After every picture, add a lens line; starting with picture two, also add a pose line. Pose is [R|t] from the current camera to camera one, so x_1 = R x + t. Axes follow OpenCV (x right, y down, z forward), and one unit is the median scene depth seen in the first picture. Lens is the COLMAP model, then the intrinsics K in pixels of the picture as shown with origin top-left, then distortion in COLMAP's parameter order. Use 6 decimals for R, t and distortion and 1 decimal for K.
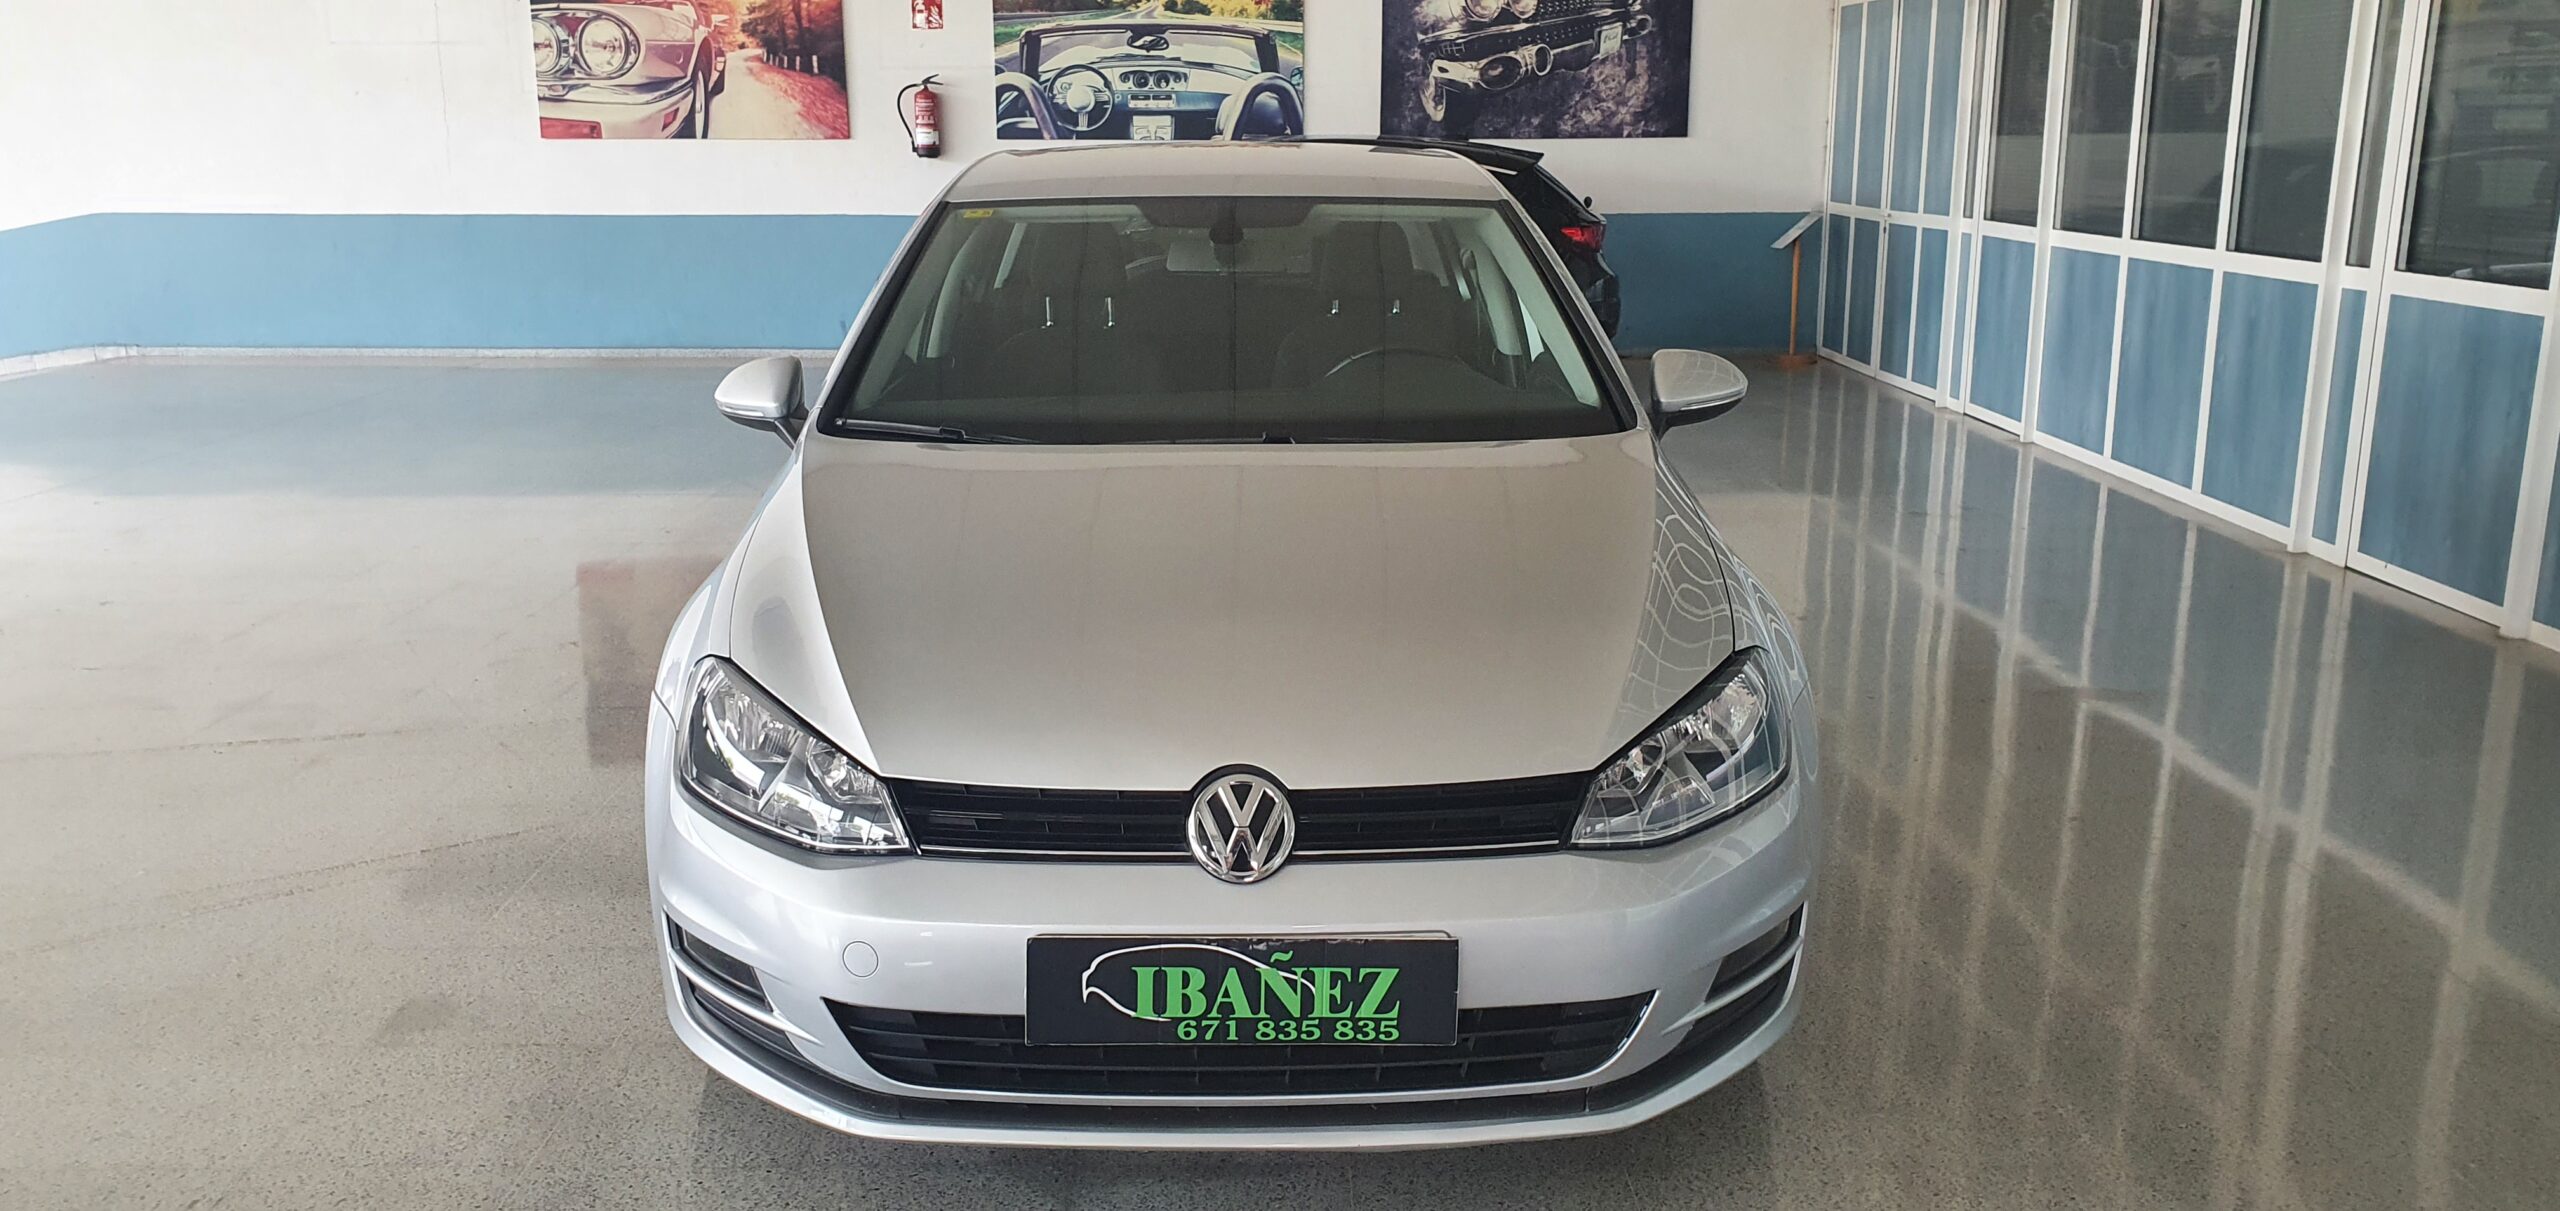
lens RADIAL K [[2023.2, 0, 1271.2], [0, 2023.2, 599.7], [0, 0, 1]] dist [0.077947, -0.038608]
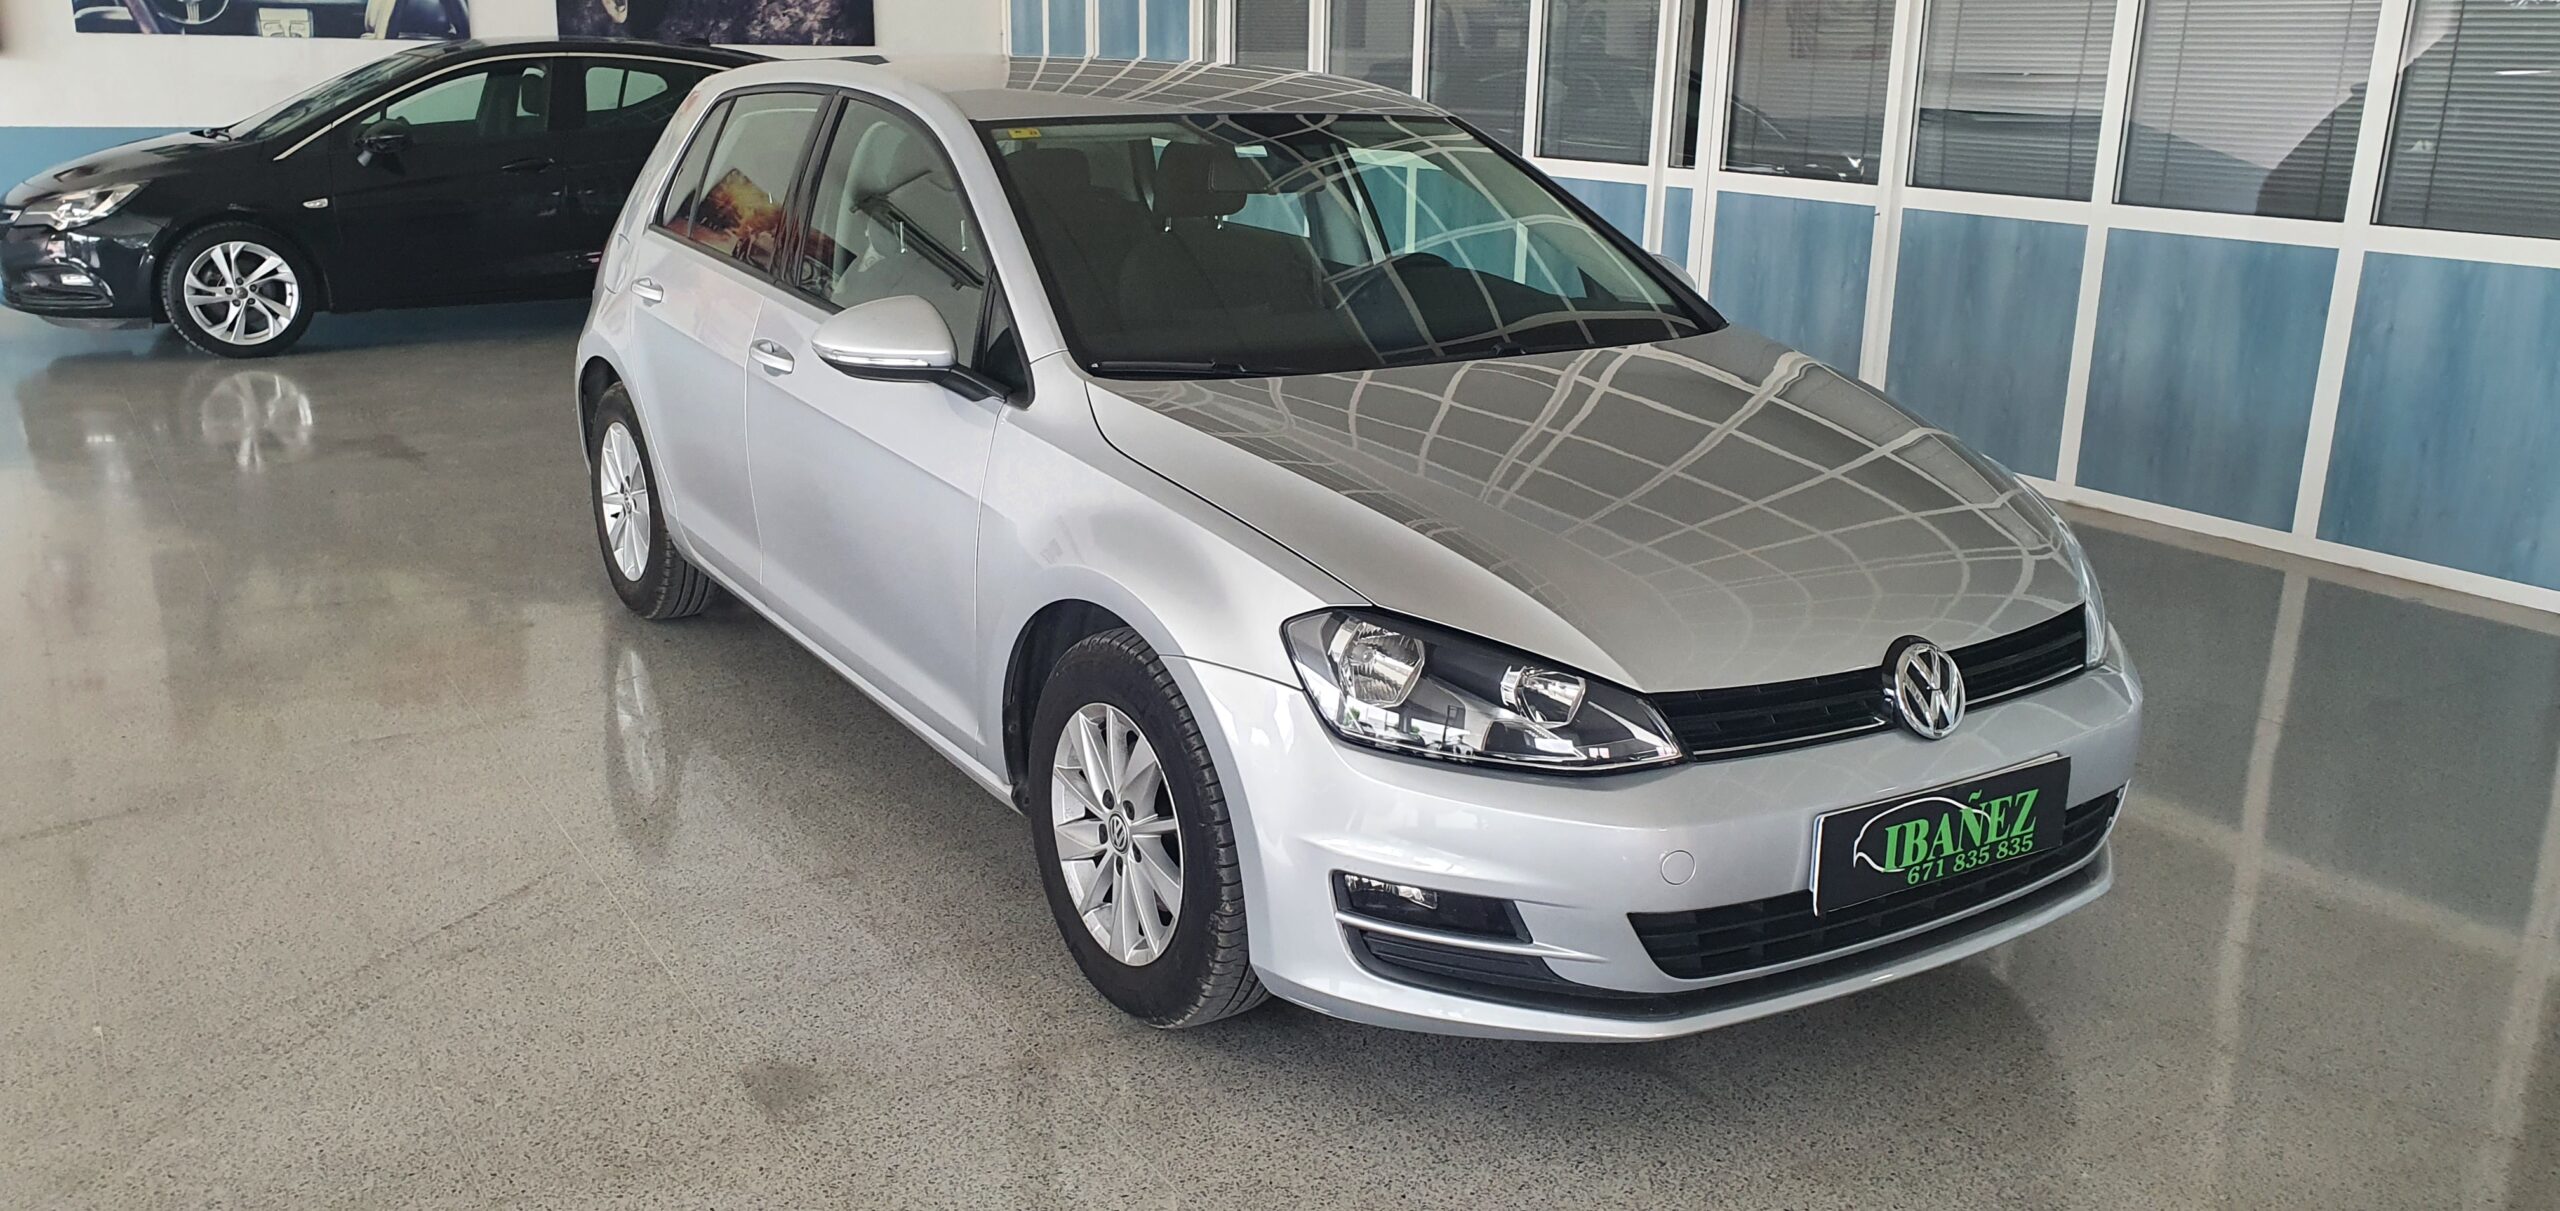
lens RADIAL K [[2023.2, 0, 1271.2], [0, 2023.2, 599.7], [0, 0, 1]] dist [0.077947, -0.038608]
pose [[0.858161, -0.127778, 0.497225, -0.882066], [0.105523, 0.991753, 0.072742, -0.058162], [-0.502419, -0.009956, 0.864567, 0.203927]]
